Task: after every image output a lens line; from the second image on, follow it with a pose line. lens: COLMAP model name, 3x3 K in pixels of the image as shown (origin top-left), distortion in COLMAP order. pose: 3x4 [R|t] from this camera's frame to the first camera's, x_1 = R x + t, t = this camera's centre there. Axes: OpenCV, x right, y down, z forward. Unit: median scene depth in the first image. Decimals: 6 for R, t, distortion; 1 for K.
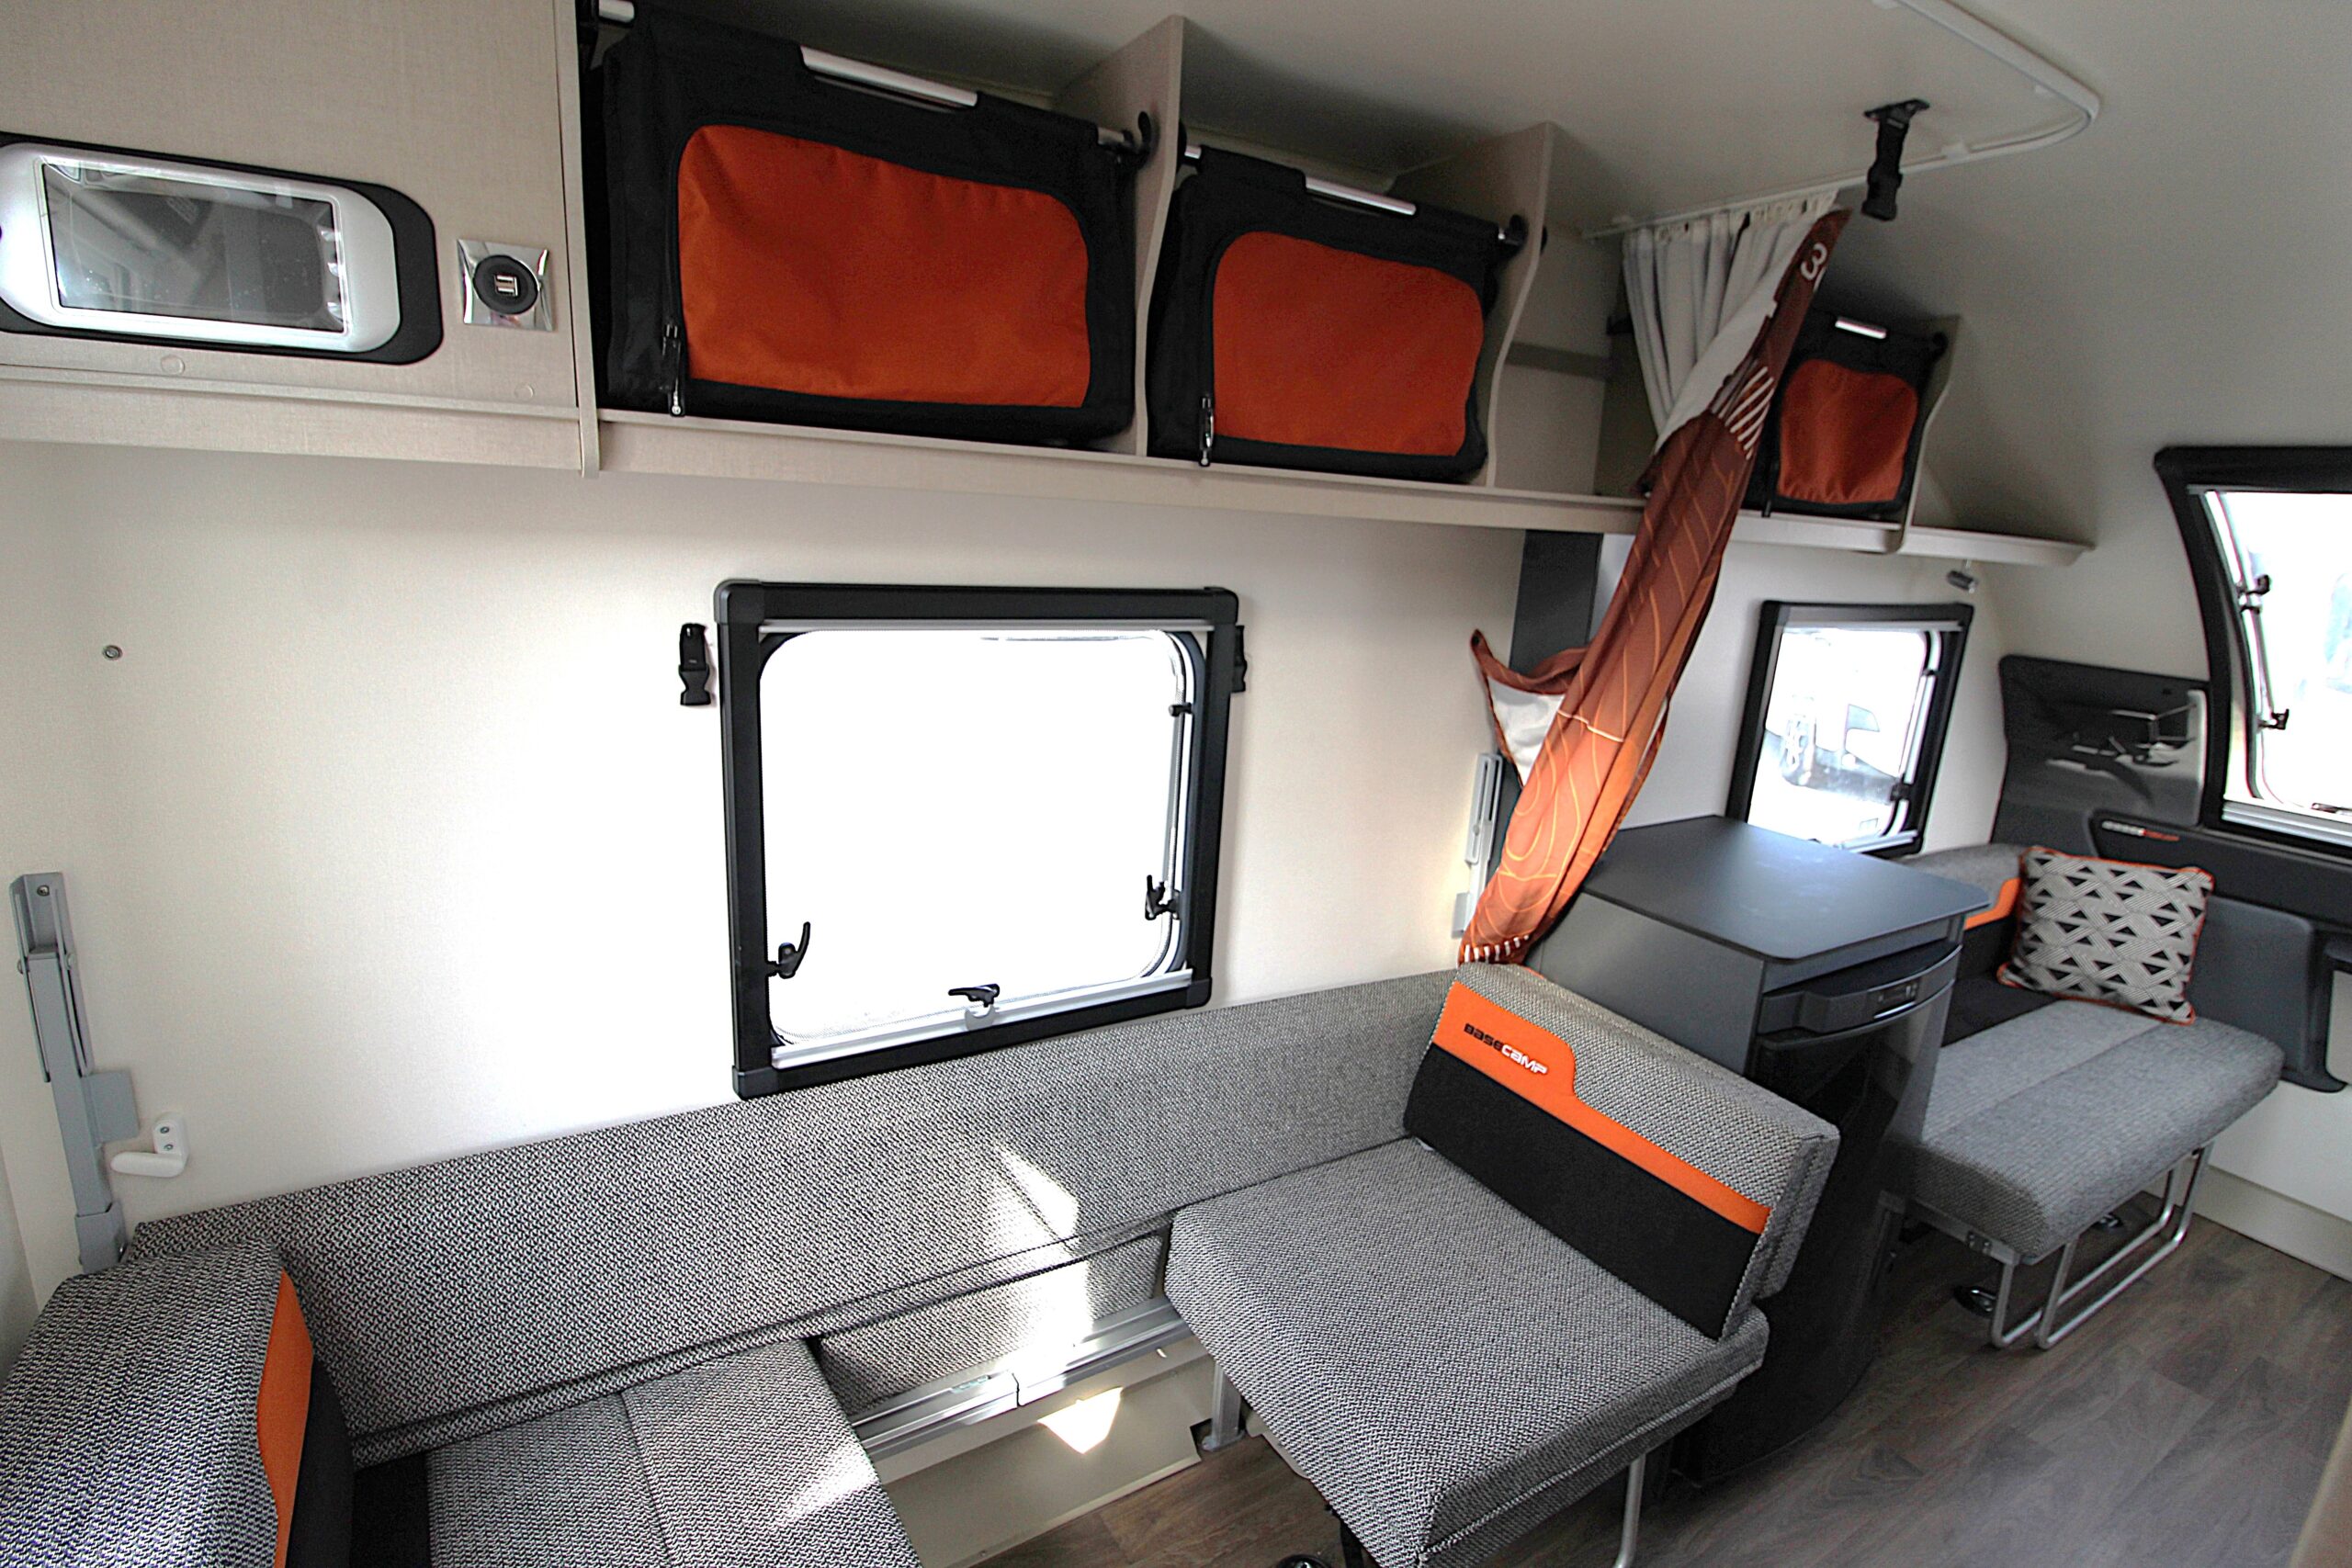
lens RADIAL K [[1096.1, 0, 1181.7], [0, 1096.1, 772.3], [0, 0, 1]] dist [-0.001164, -0.013036]
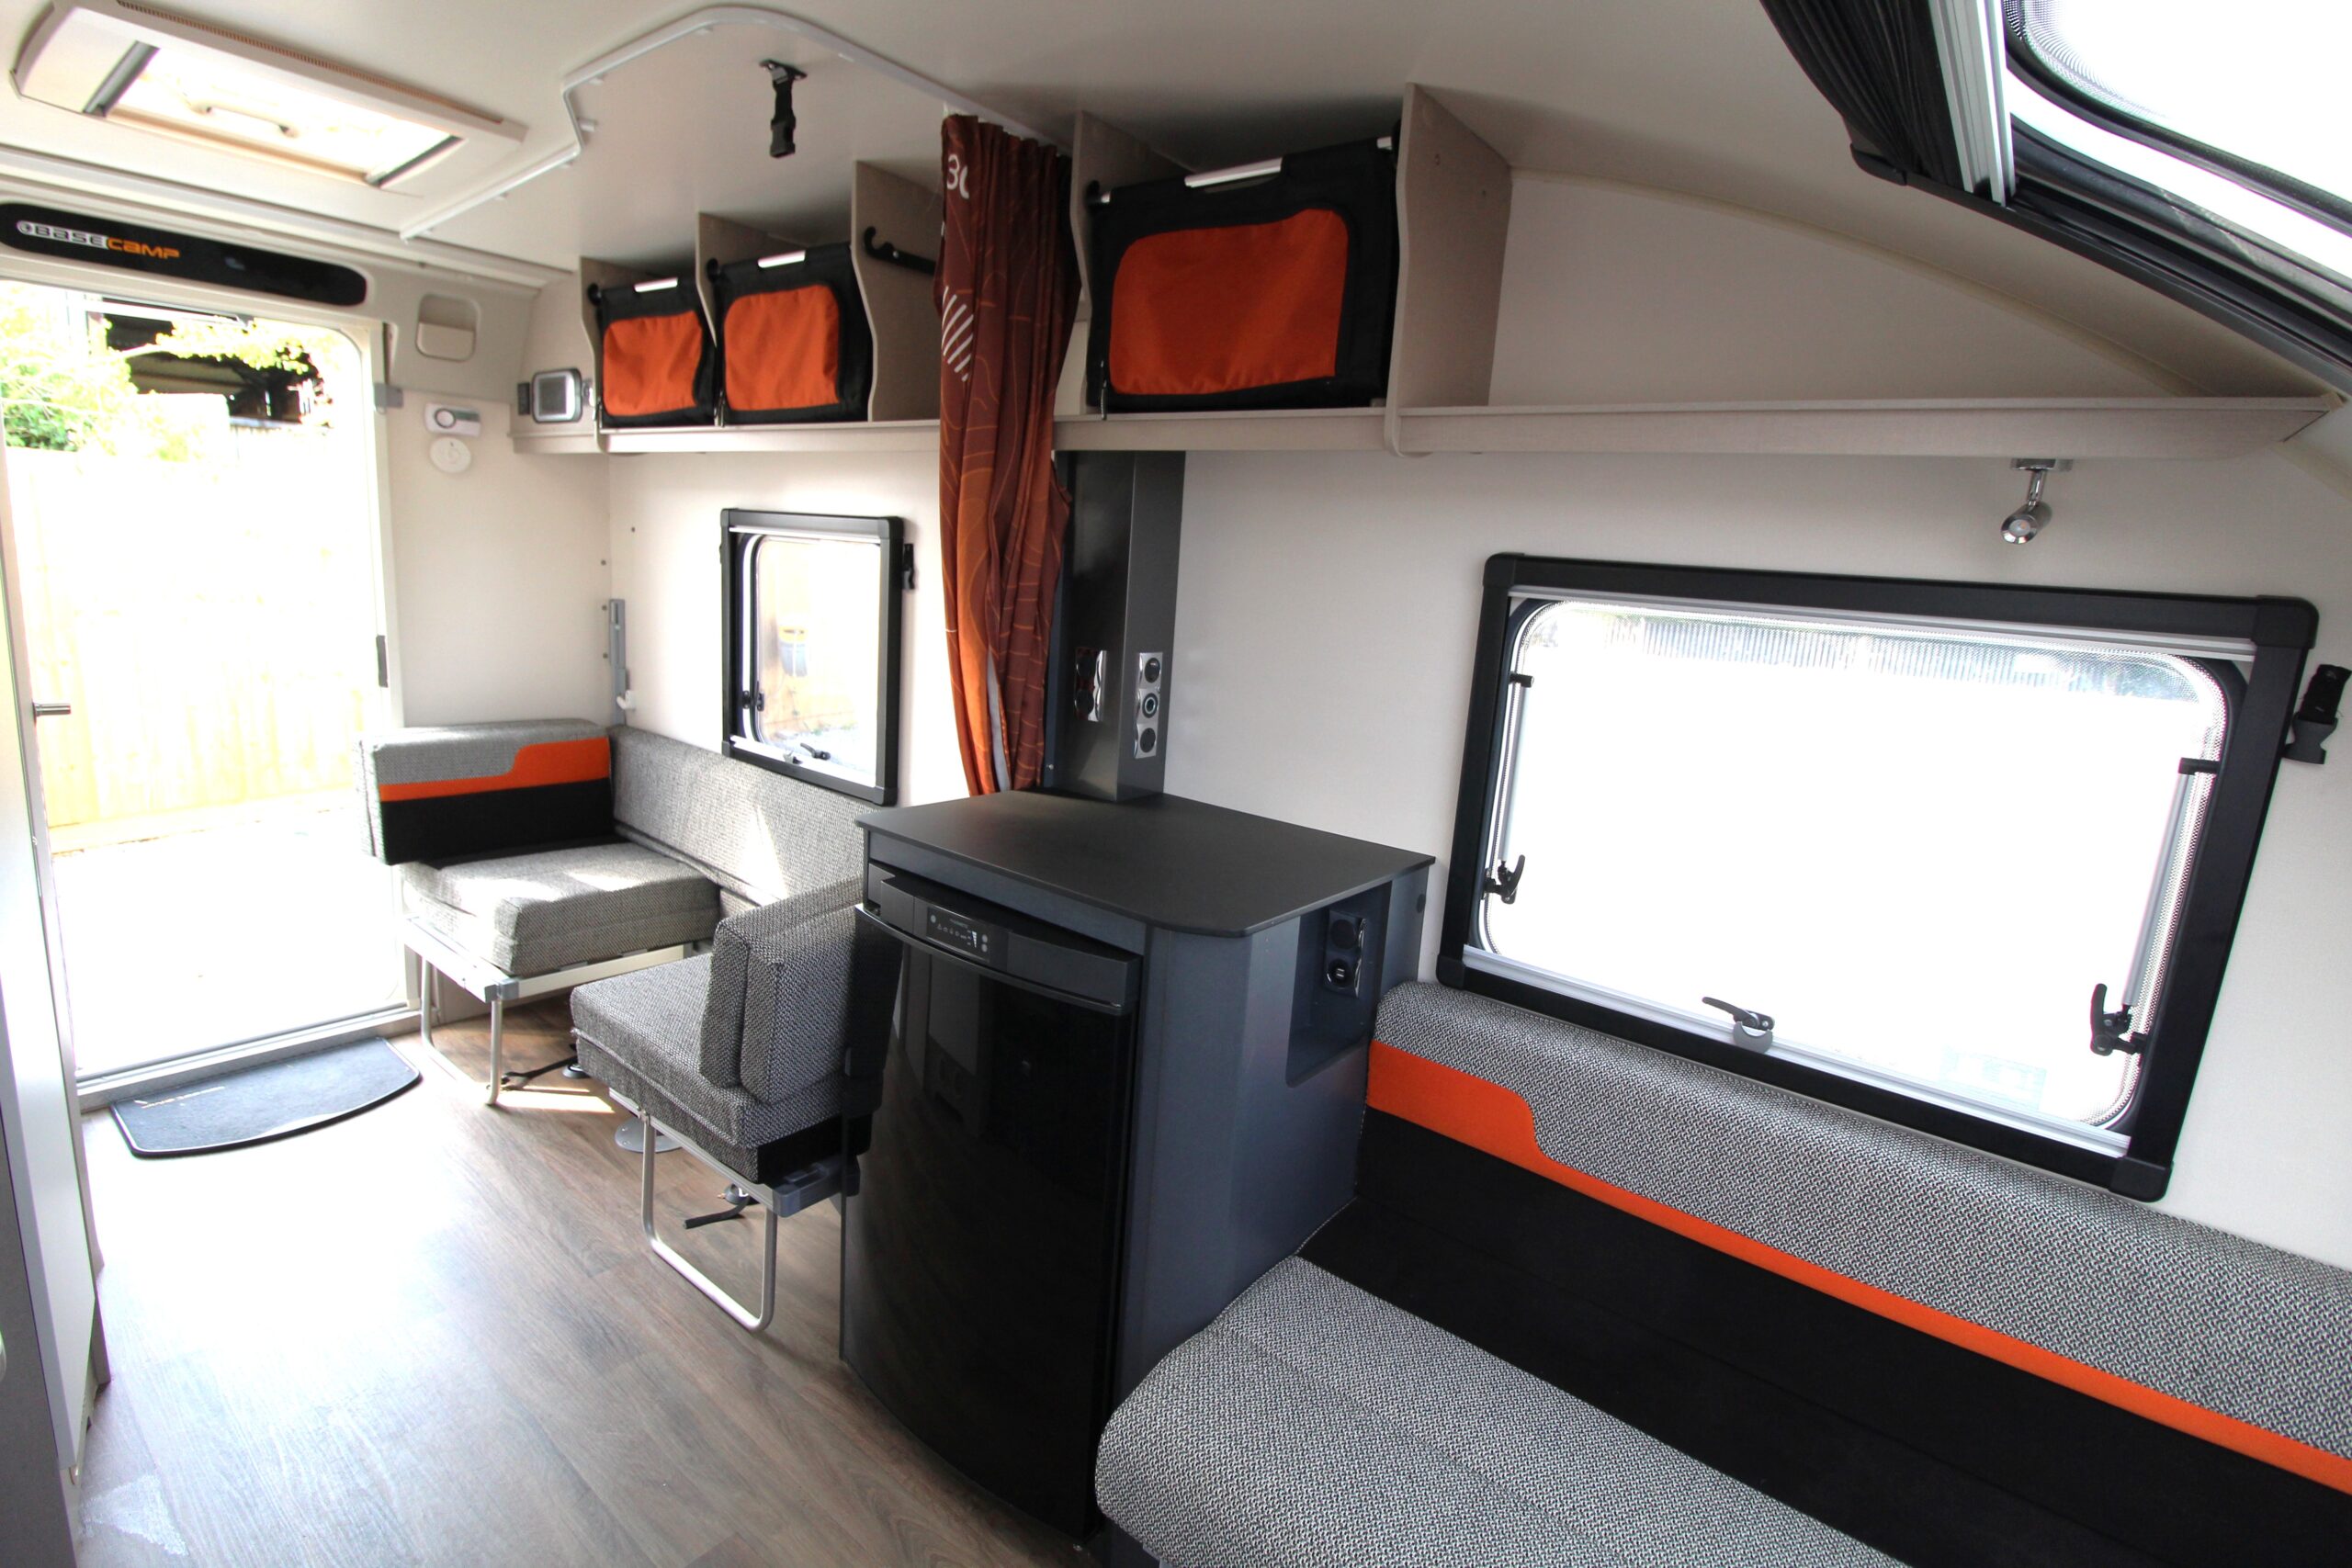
lens RADIAL K [[1093.2, 0, 1176.5], [0, 1093.2, 770.5], [0, 0, 1]] dist [-0.002692, -0.012988]
pose [[0.355287, 0.146221, -0.923250, 0.971350], [-0.266718, 0.962487, 0.049797, -0.005596], [0.895898, 0.228556, 0.380959, 0.514652]]
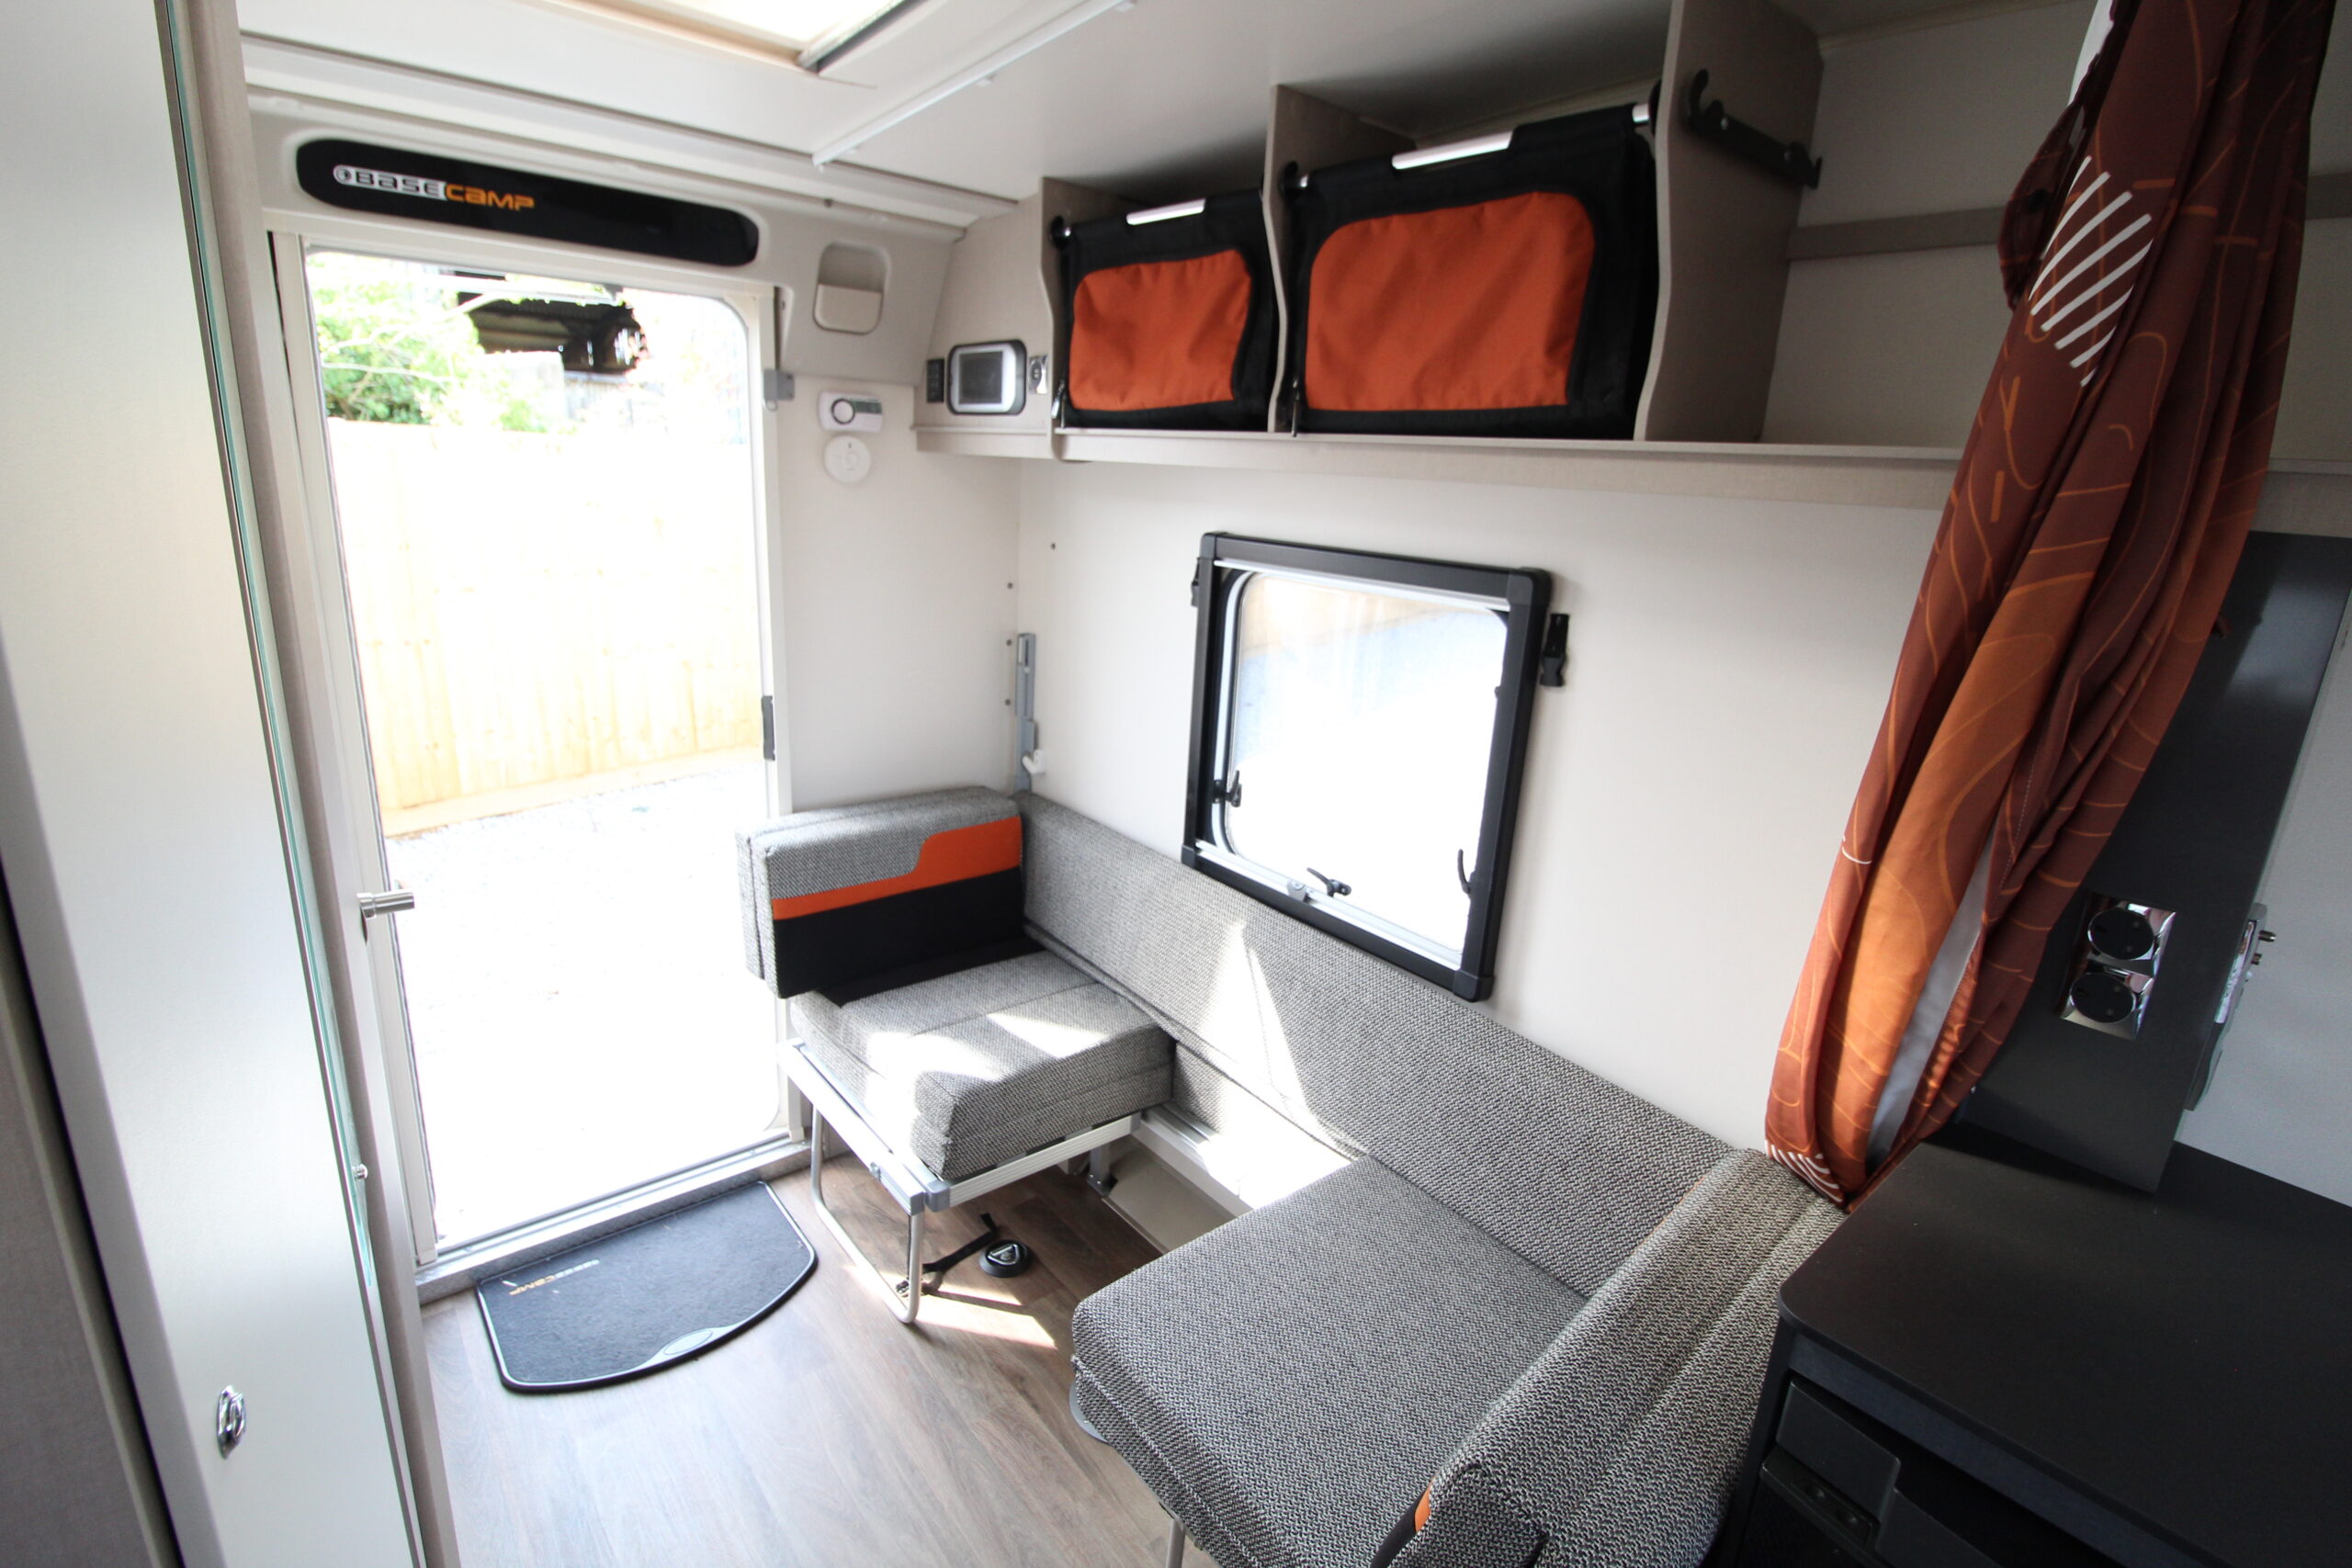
lens RADIAL K [[1093.2, 0, 1176.5], [0, 1093.2, 770.5], [0, 0, 1]] dist [-0.002692, -0.012988]
pose [[0.154151, 0.216731, -0.963984, 0.564657], [-0.275897, 0.946279, 0.168631, -0.046016], [0.948746, 0.239966, 0.205665, 0.332561]]
